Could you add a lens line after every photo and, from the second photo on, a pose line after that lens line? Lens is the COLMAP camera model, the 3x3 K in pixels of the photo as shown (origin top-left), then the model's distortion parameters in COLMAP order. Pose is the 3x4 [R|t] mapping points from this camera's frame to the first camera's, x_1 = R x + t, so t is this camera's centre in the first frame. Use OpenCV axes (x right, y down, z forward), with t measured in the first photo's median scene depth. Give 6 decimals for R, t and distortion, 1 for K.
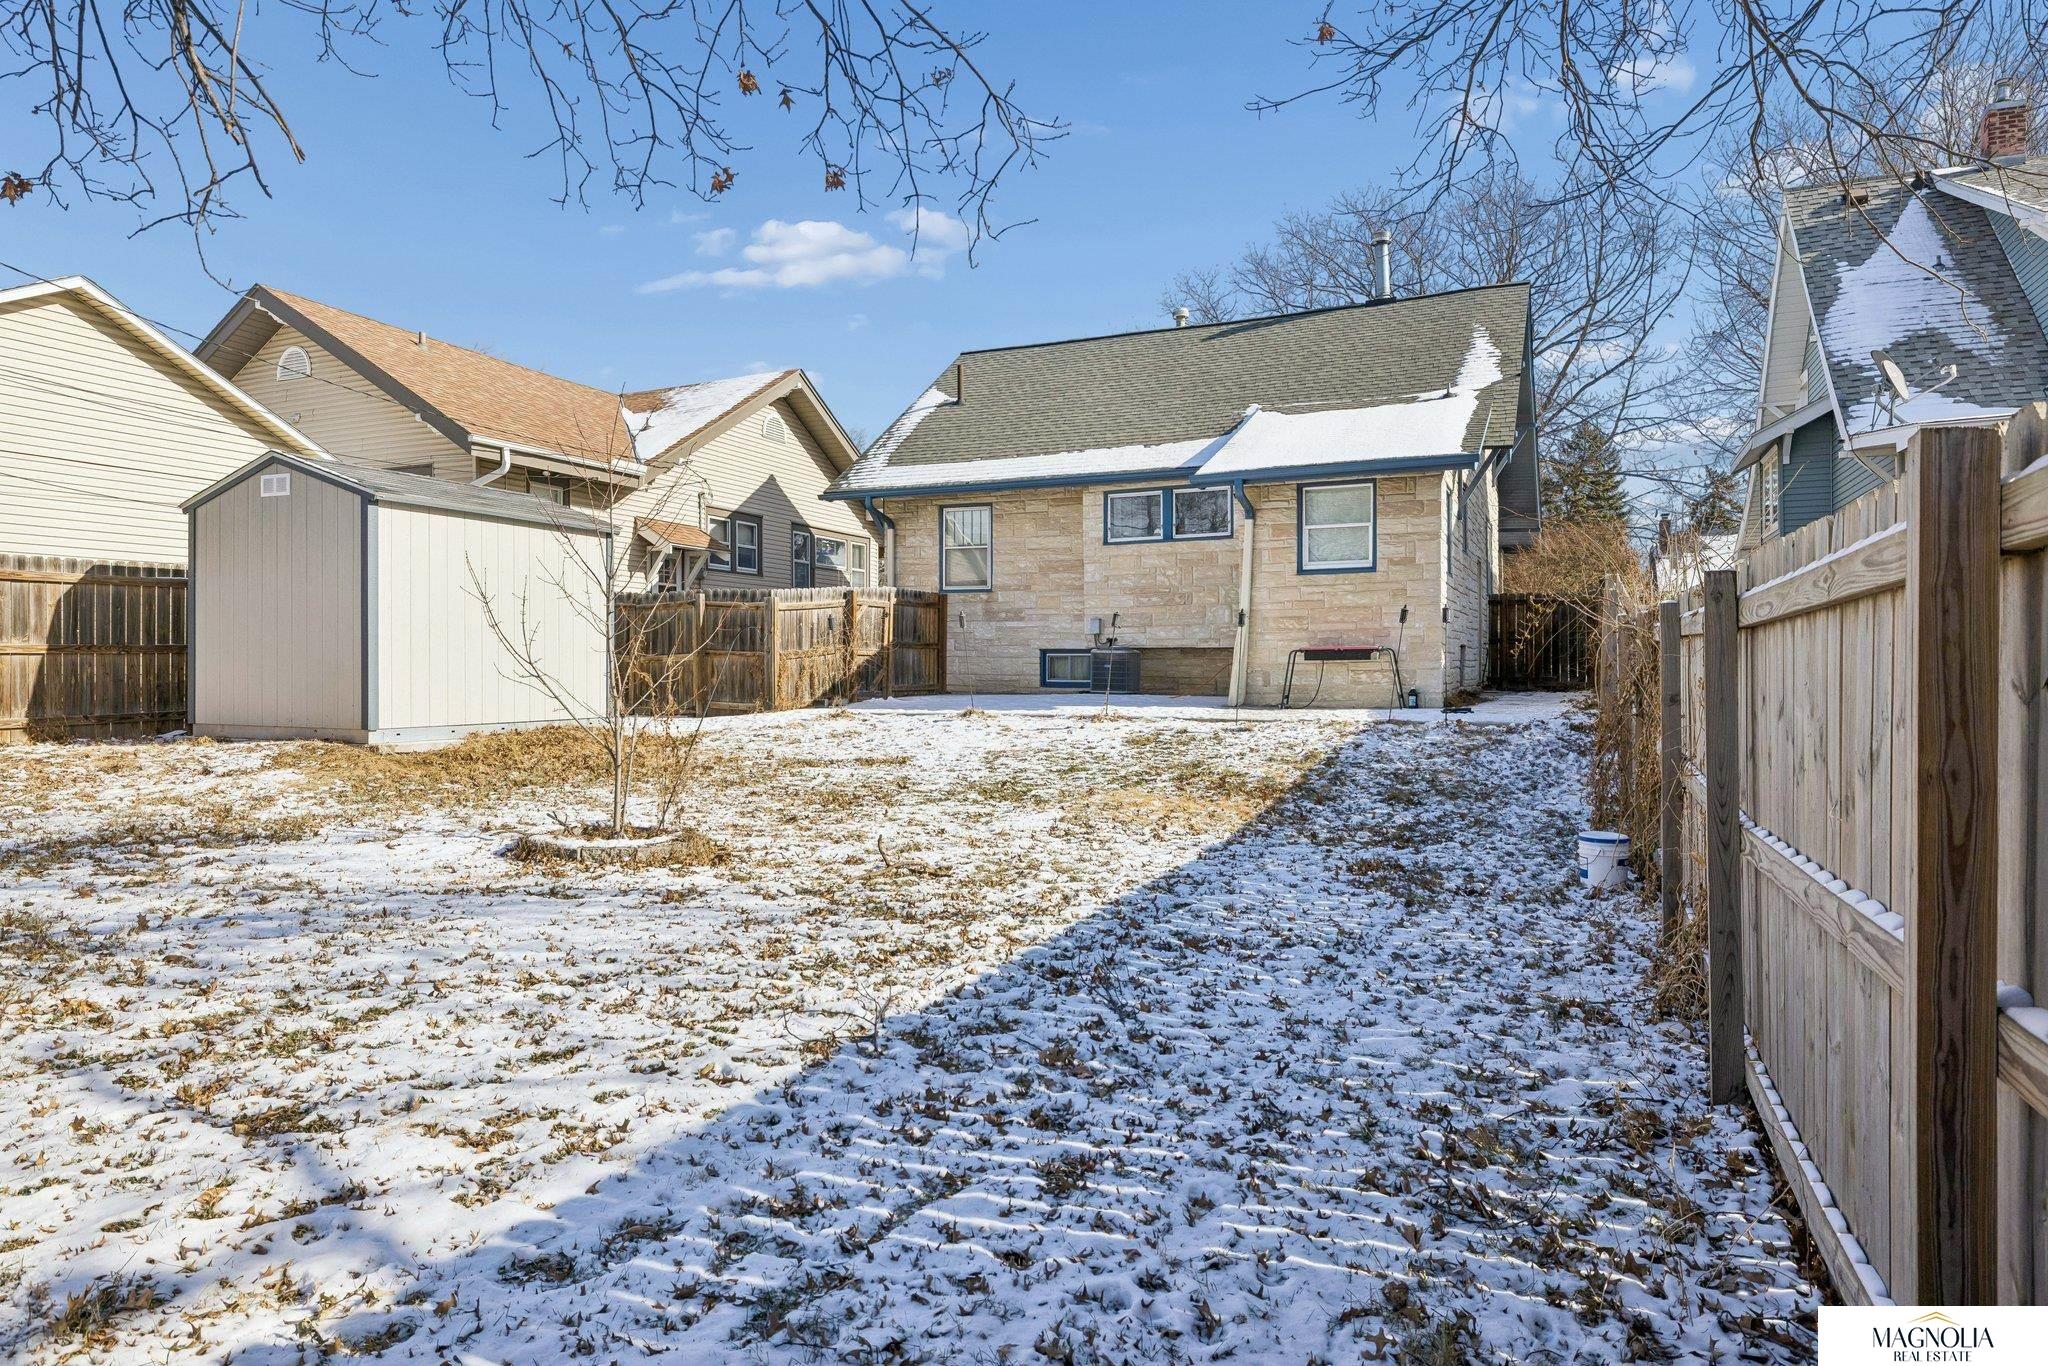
lens RADIAL K [[1232.0, 0, 1024.5], [0, 1232.0, 679.2], [0, 0, 1]] dist [0.000301, -0.000017]
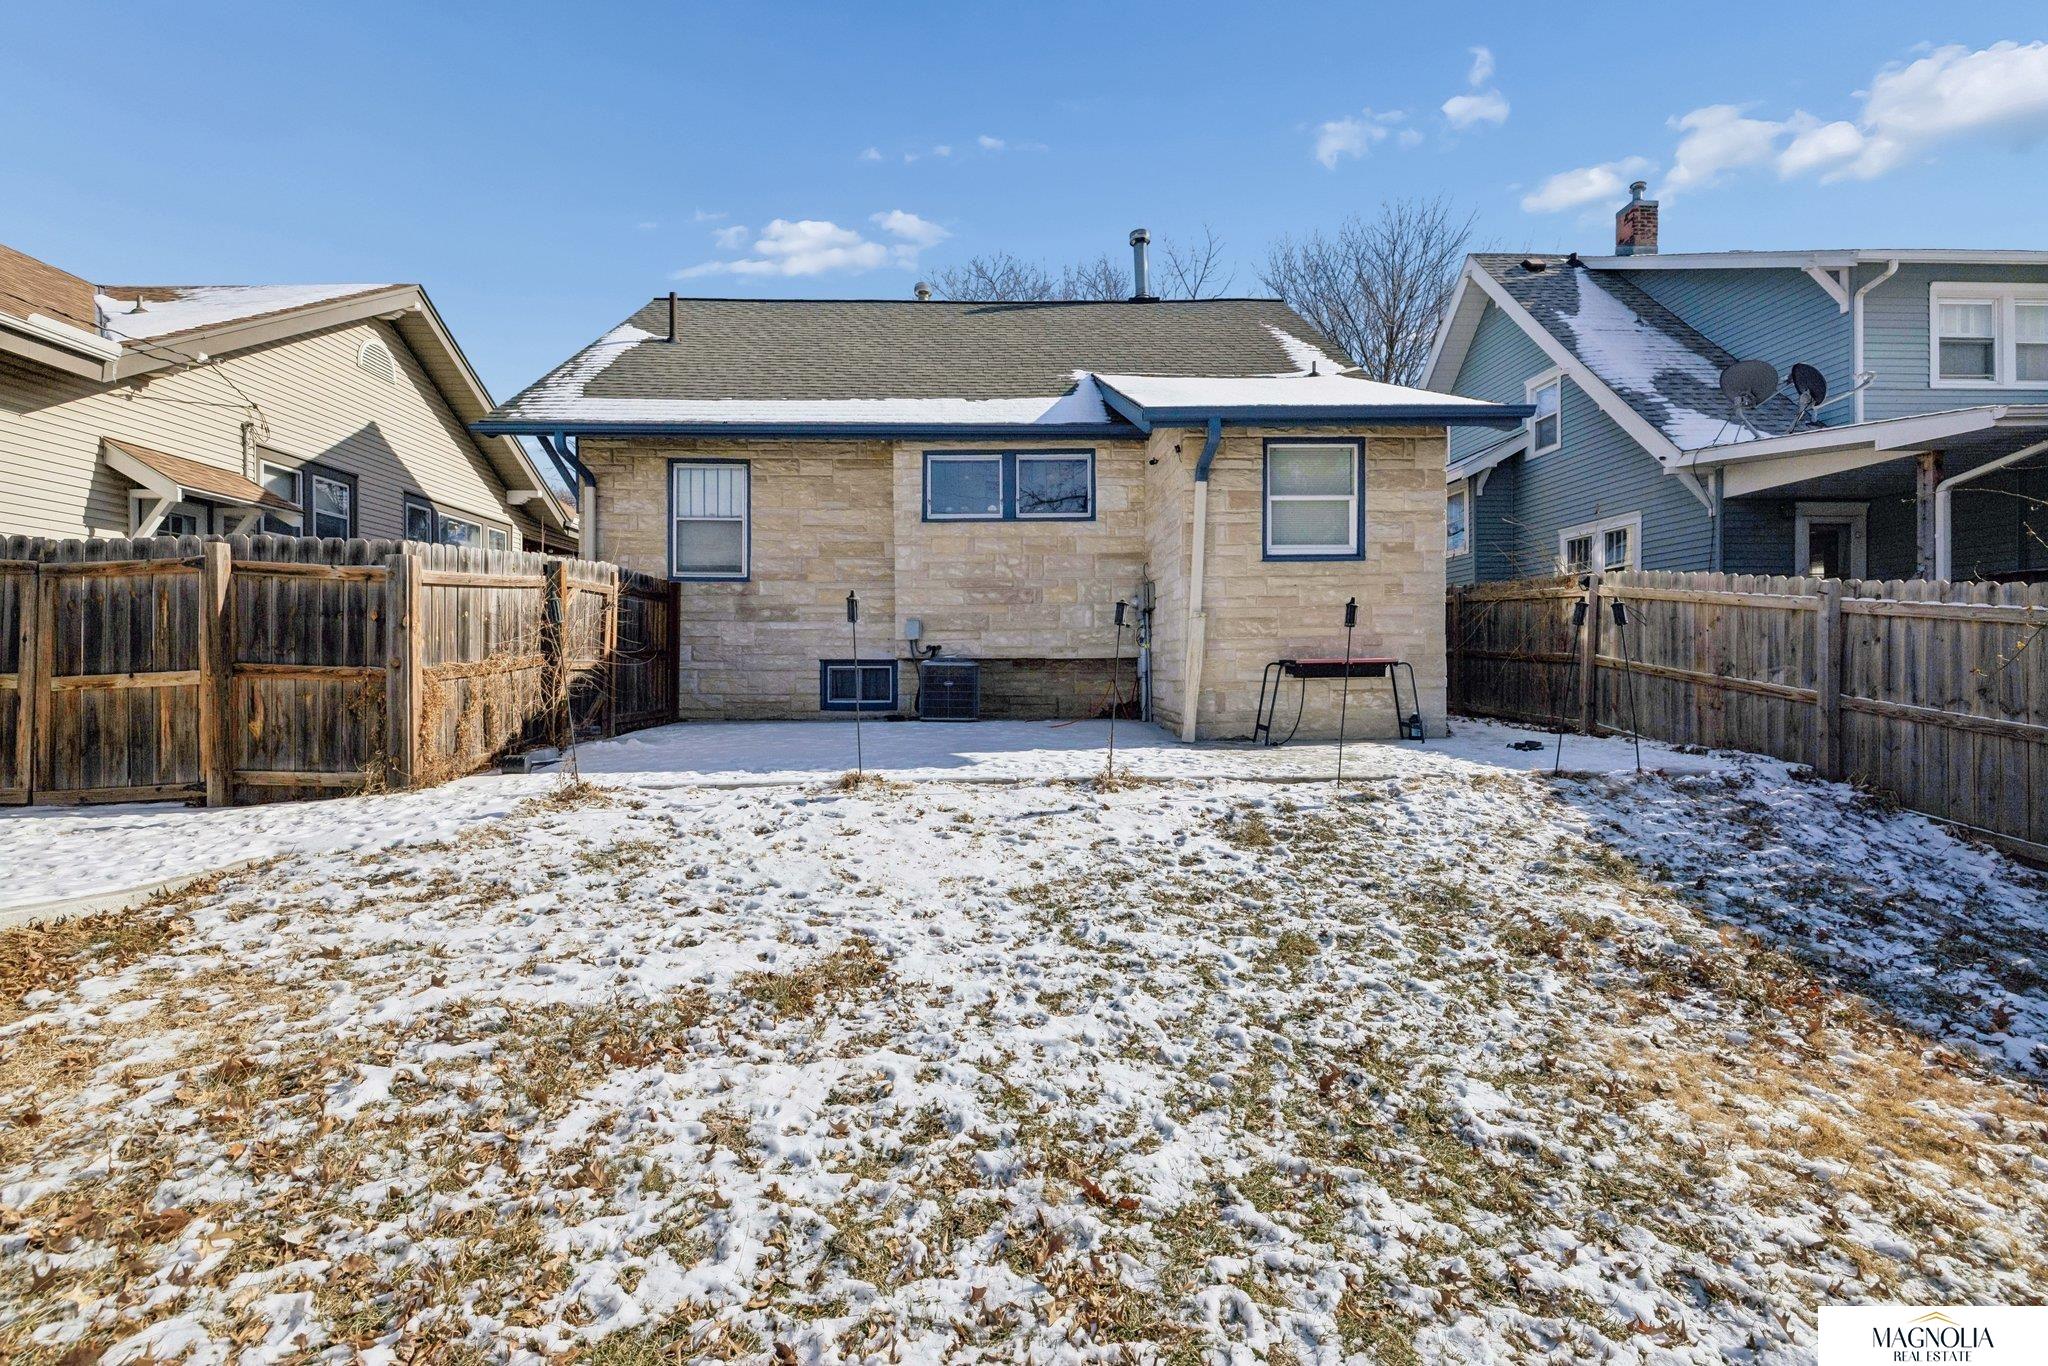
lens RADIAL K [[890.6, 0, 1020.0], [0, 890.6, 670.1], [0, 0, 1]] dist [0.010543, 0.000263]
pose [[0.905687, -0.003066, 0.423936, -0.112541], [0.006675, 0.999953, -0.007028, -0.014099], [-0.423895, 0.009195, 0.905665, 0.480571]]
